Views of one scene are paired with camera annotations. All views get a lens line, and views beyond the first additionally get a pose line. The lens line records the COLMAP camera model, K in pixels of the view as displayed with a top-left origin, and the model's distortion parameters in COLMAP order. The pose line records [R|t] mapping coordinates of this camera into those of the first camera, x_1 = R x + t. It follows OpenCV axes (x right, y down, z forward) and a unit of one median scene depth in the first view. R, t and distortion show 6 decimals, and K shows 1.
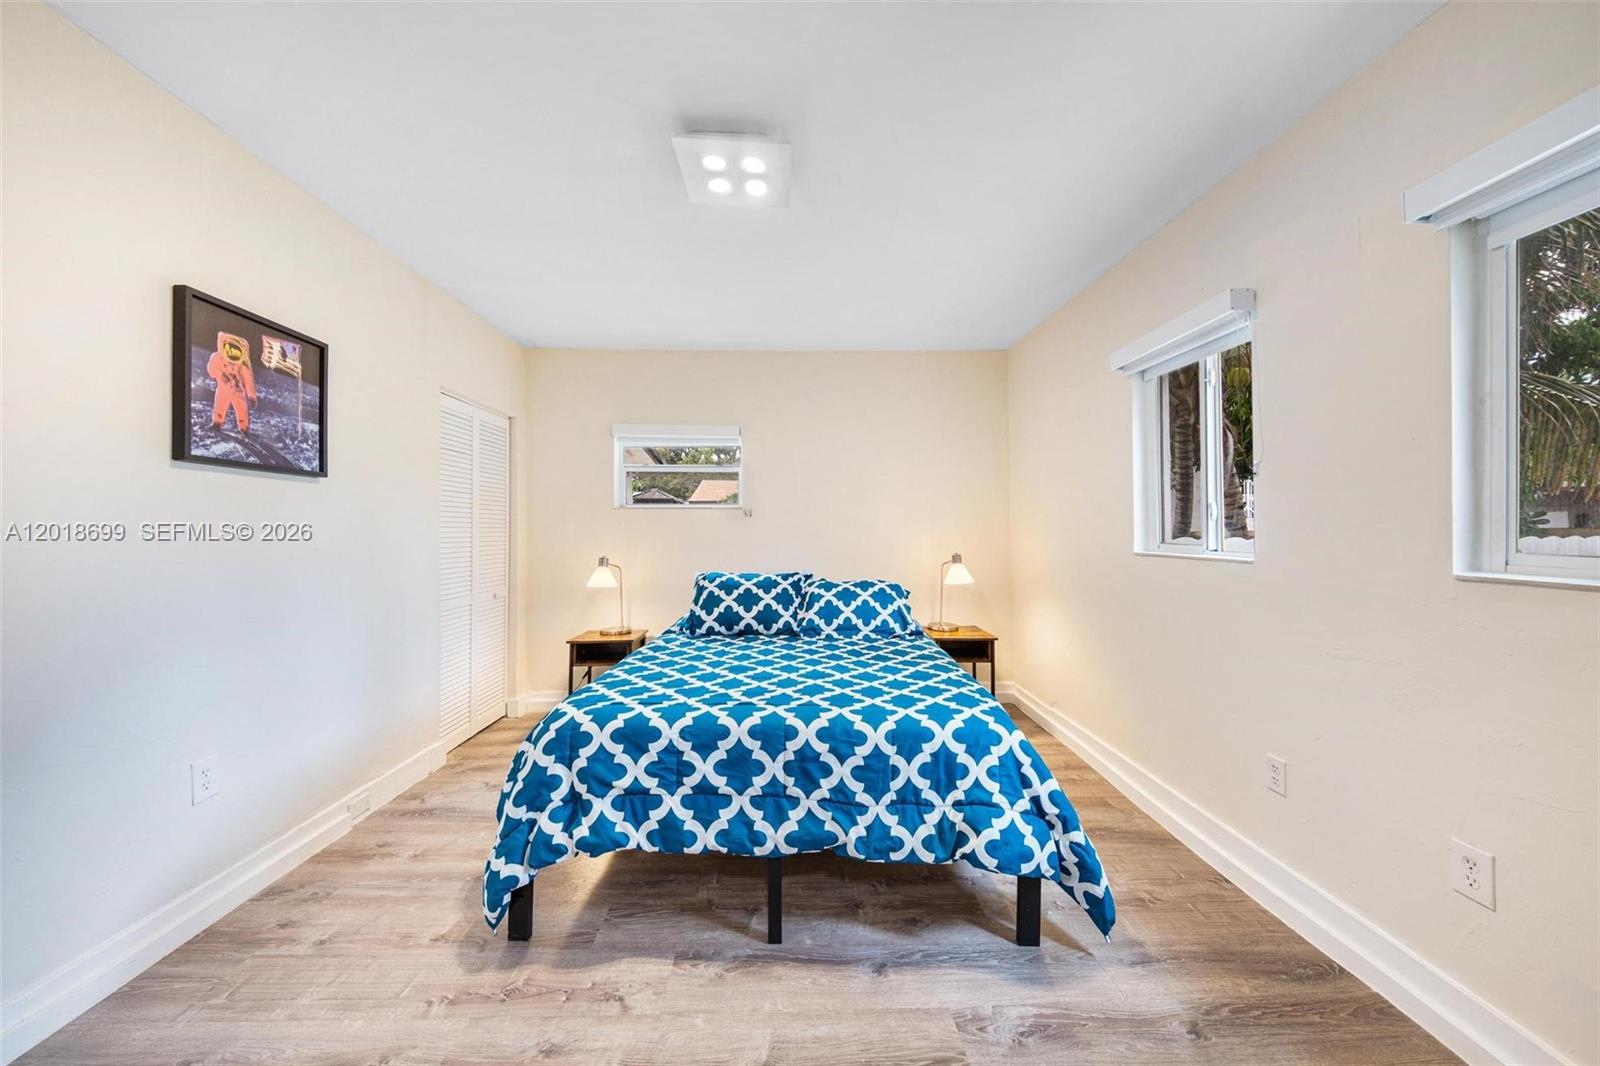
lens RADIAL K [[545.7, 0, 798.8], [0, 545.7, 532.3], [0, 0, 1]] dist [0.016918, -0.007449]
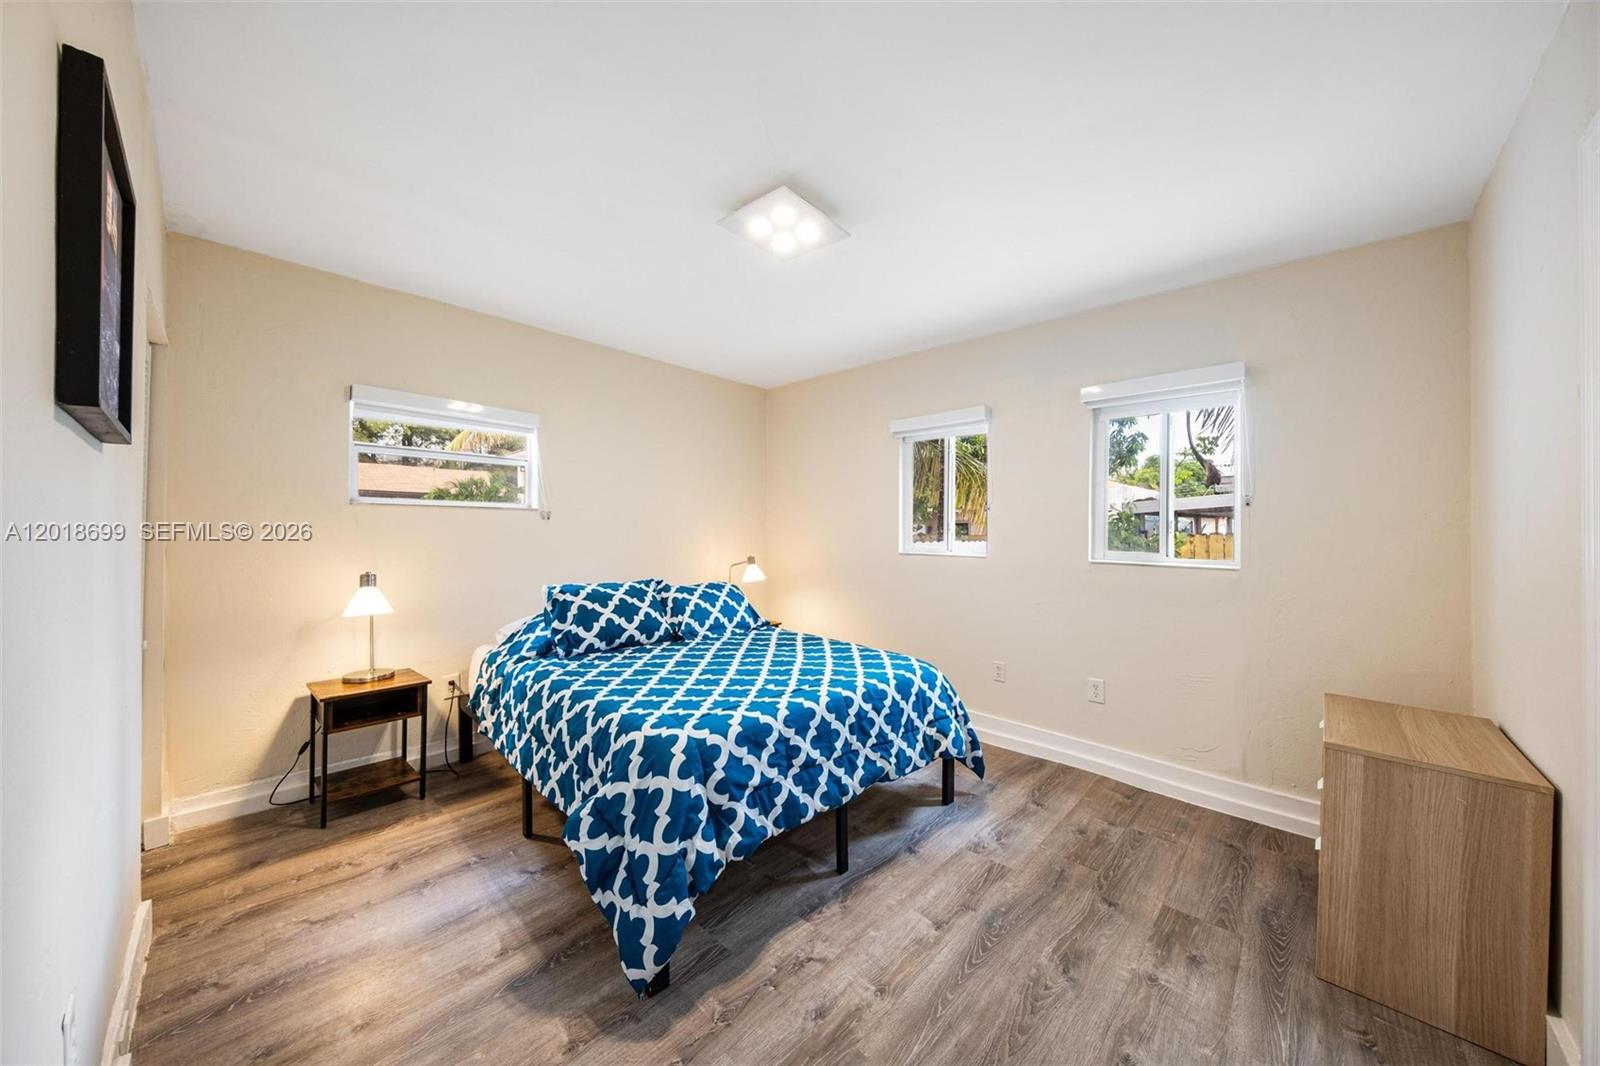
lens RADIAL K [[545.7, 0, 788.5], [0, 545.7, 524.9], [0, 0, 1]] dist [0.016918, -0.007449]
pose [[0.711996, 0.014111, 0.702041, -0.955696], [-0.002781, 0.999847, -0.017277, -0.020564], [-0.702178, 0.010349, 0.711927, 0.178475]]
